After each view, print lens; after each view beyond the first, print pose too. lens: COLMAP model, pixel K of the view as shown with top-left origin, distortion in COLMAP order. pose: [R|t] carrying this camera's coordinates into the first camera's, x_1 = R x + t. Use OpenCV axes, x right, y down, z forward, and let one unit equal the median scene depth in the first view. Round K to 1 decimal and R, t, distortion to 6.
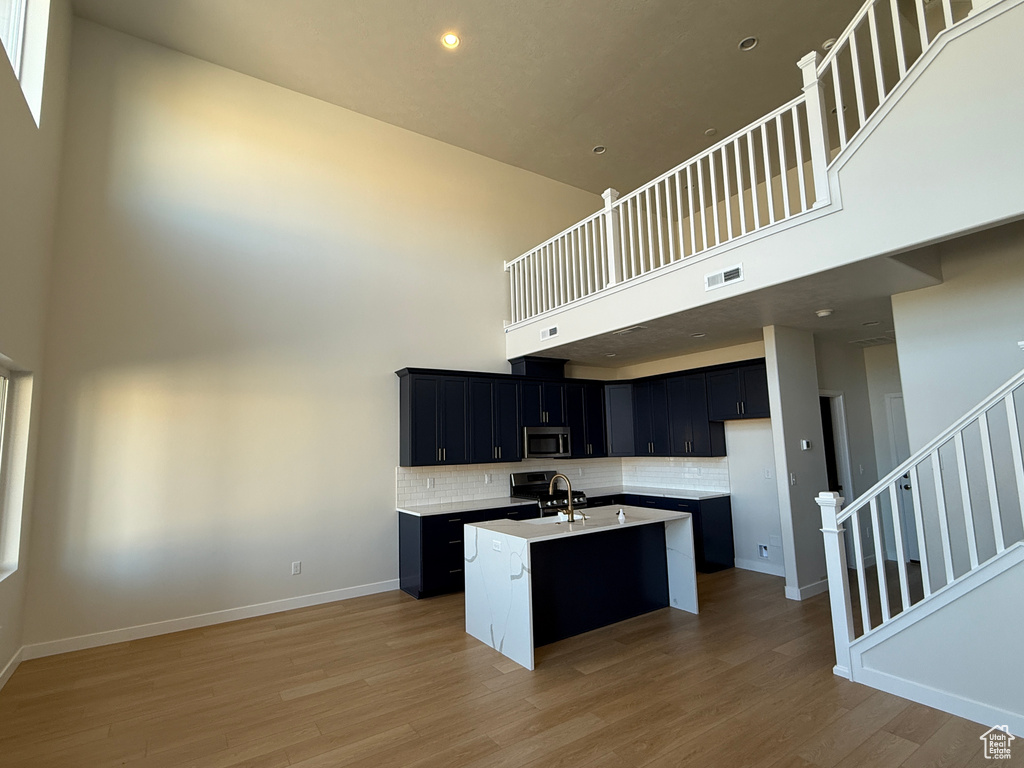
lens RADIAL K [[501.0, 0, 509.7], [0, 501.0, 385.6], [0, 0, 1]] dist [-0.000266, 0.000556]
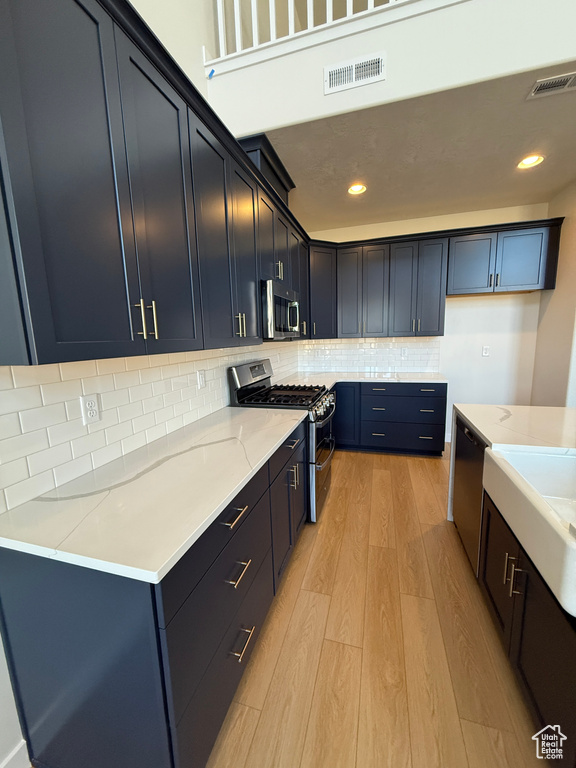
lens RADIAL K [[305.6, 0, 288.9], [0, 305.6, 381.9], [0, 0, 1]] dist [-0.000170, 0.000372]
pose [[0.768165, -0.092840, 0.633484, -0.186125], [-0.065120, 0.972970, 0.221559, 0.123881], [-0.636931, -0.211447, 0.741356, 0.775616]]
